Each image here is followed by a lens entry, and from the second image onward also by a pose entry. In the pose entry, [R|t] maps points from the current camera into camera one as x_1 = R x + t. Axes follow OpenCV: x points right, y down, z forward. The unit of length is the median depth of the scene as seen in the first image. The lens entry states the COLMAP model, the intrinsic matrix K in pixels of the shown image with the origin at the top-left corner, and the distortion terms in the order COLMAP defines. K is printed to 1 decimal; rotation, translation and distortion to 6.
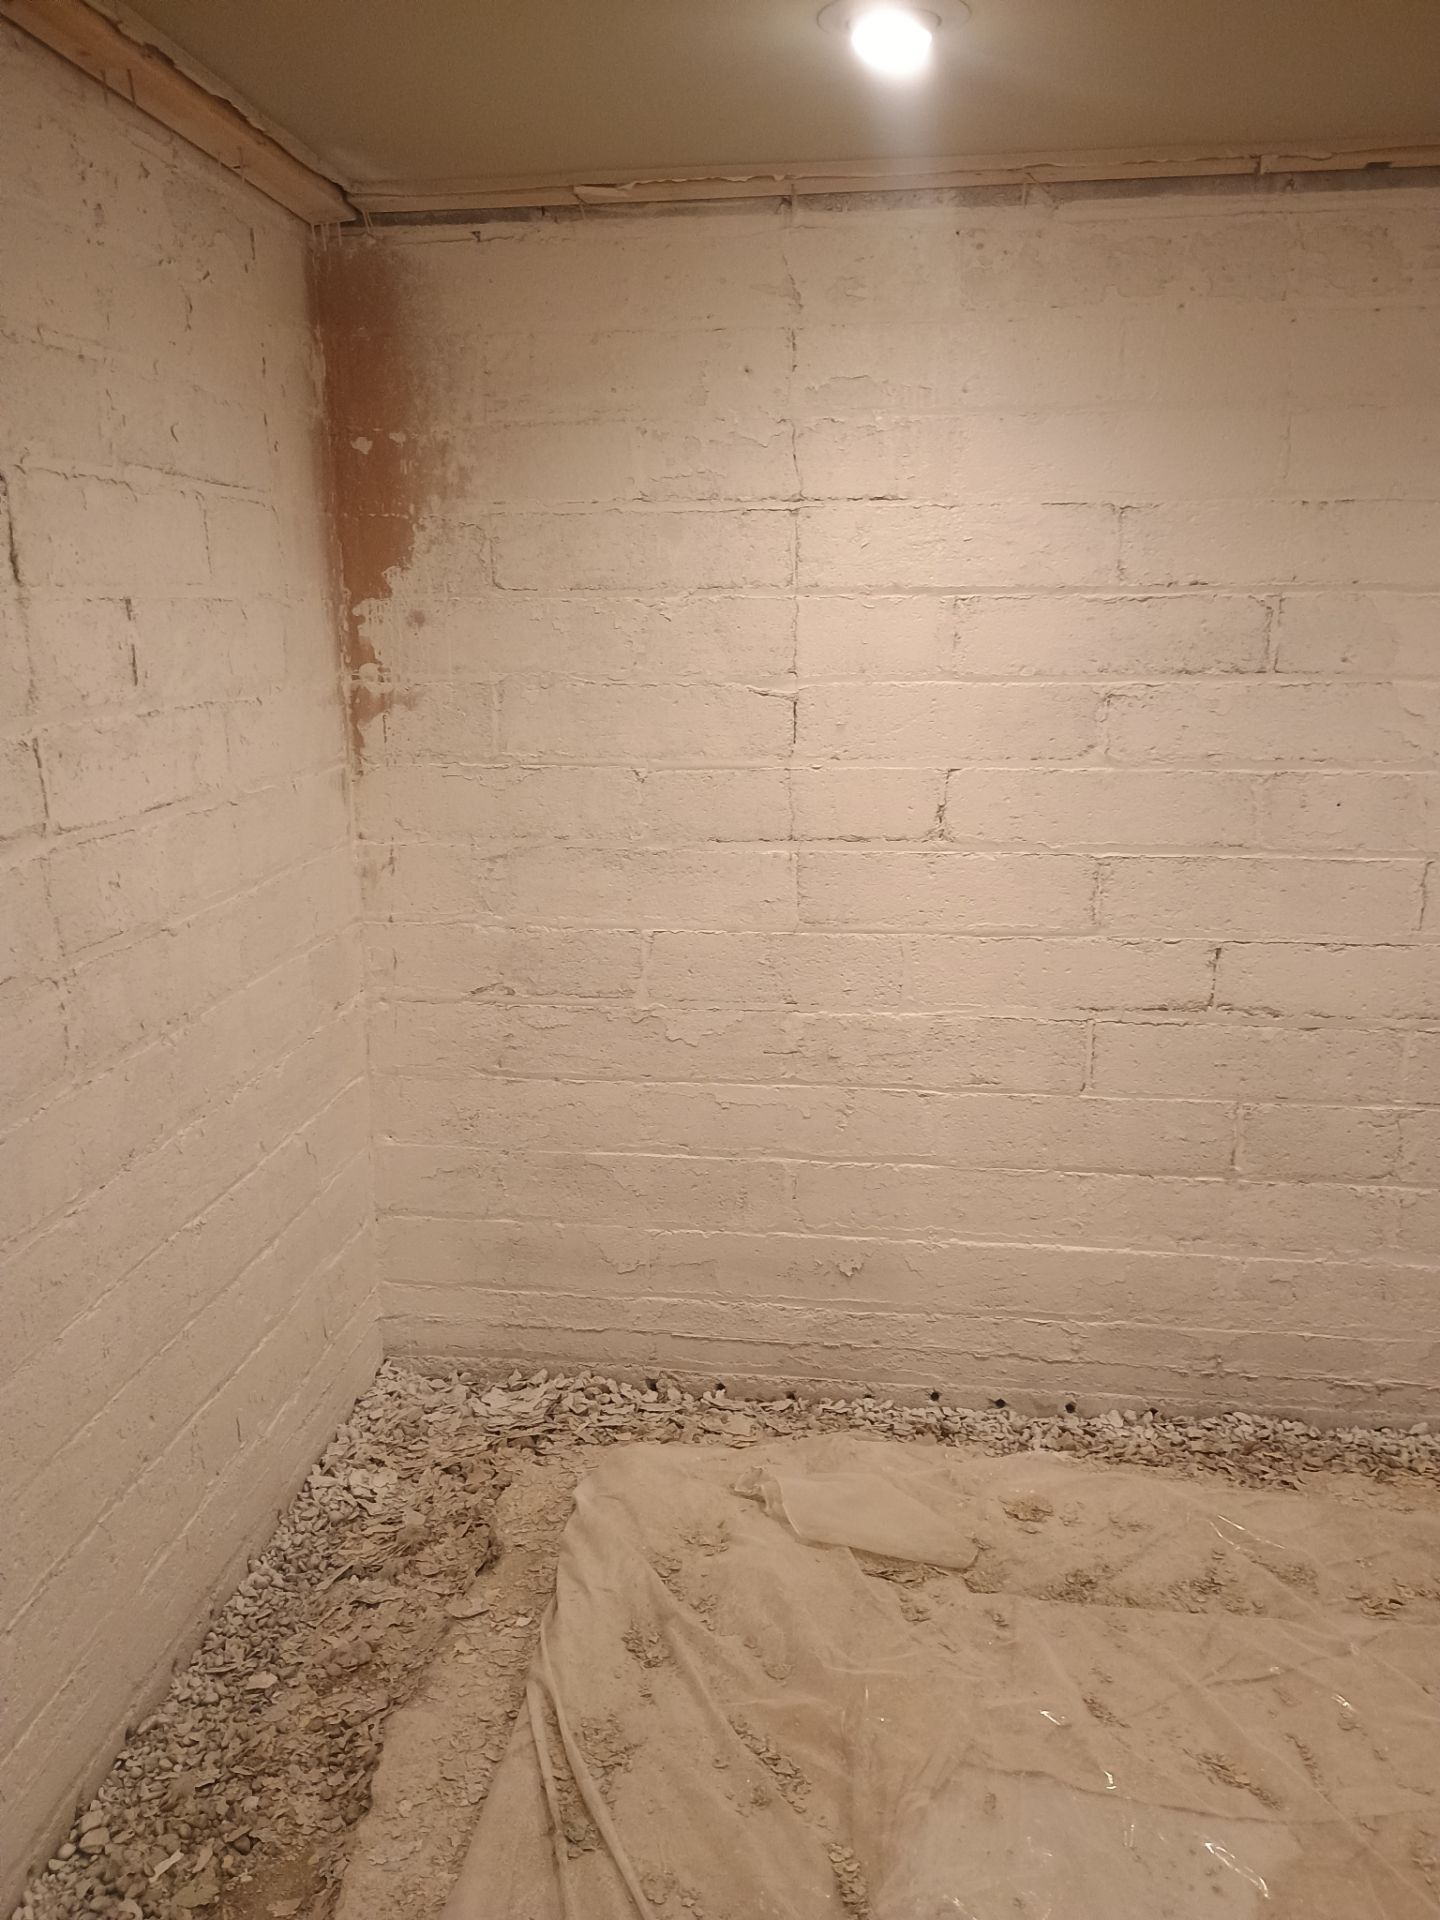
lens RADIAL K [[1653.5, 0, 728.3], [0, 1653.5, 987.6], [0, 0, 1]] dist [0.066989, -0.081659]
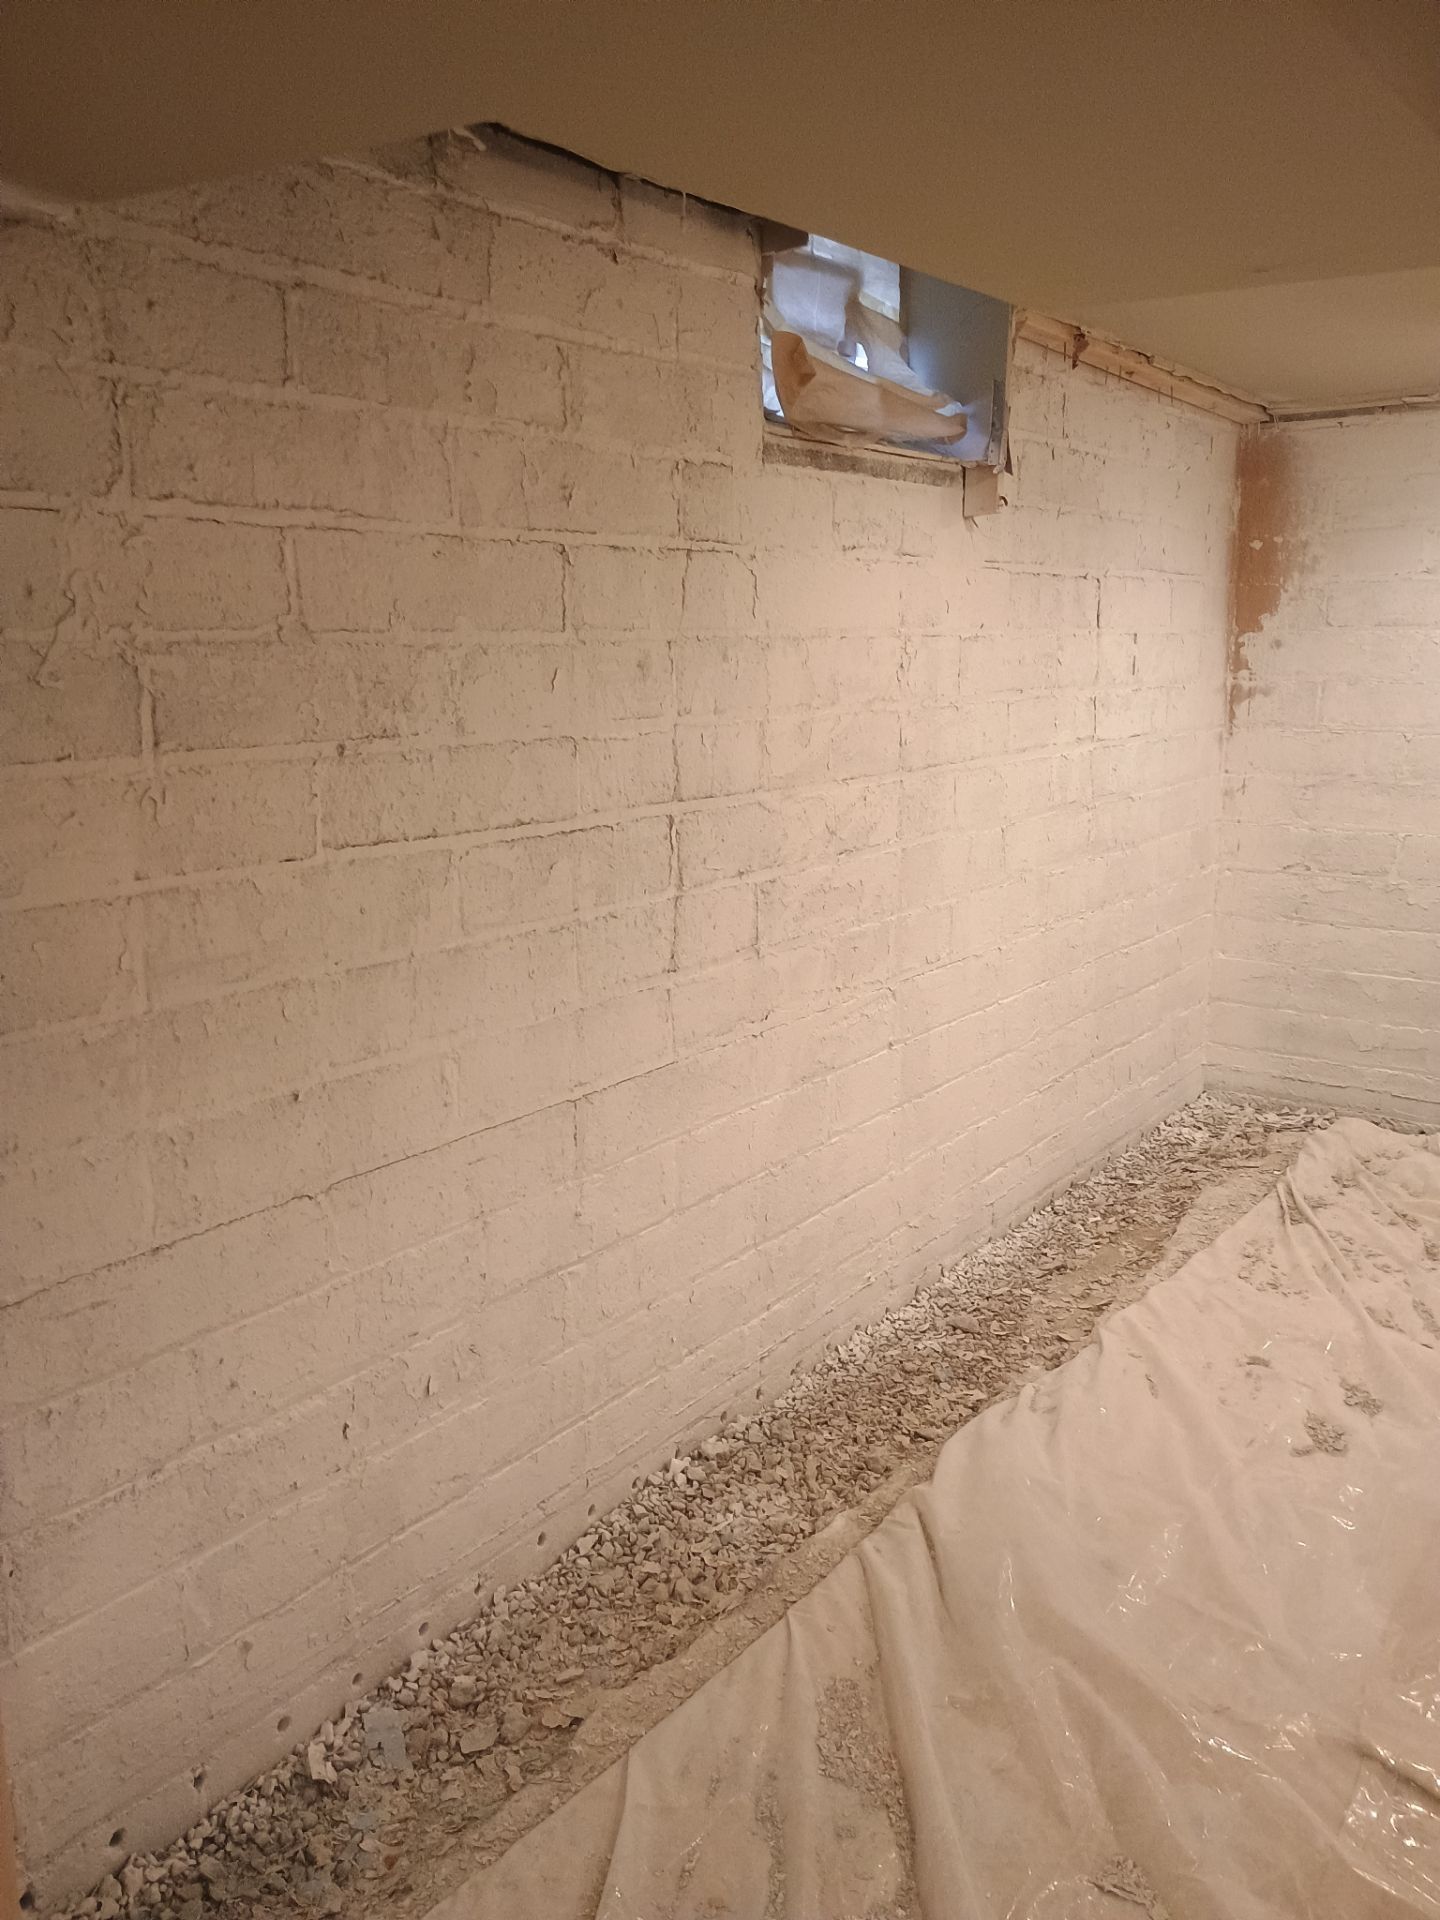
lens RADIAL K [[1636.2, 0, 741.4], [0, 1636.2, 987.9], [0, 0, 1]] dist [0.081384, -0.075513]
pose [[0.886937, 0.100081, -0.450917, 0.130142], [-0.108057, 0.994112, 0.008100, 0.180469], [0.449073, 0.041541, 0.892529, -0.771410]]
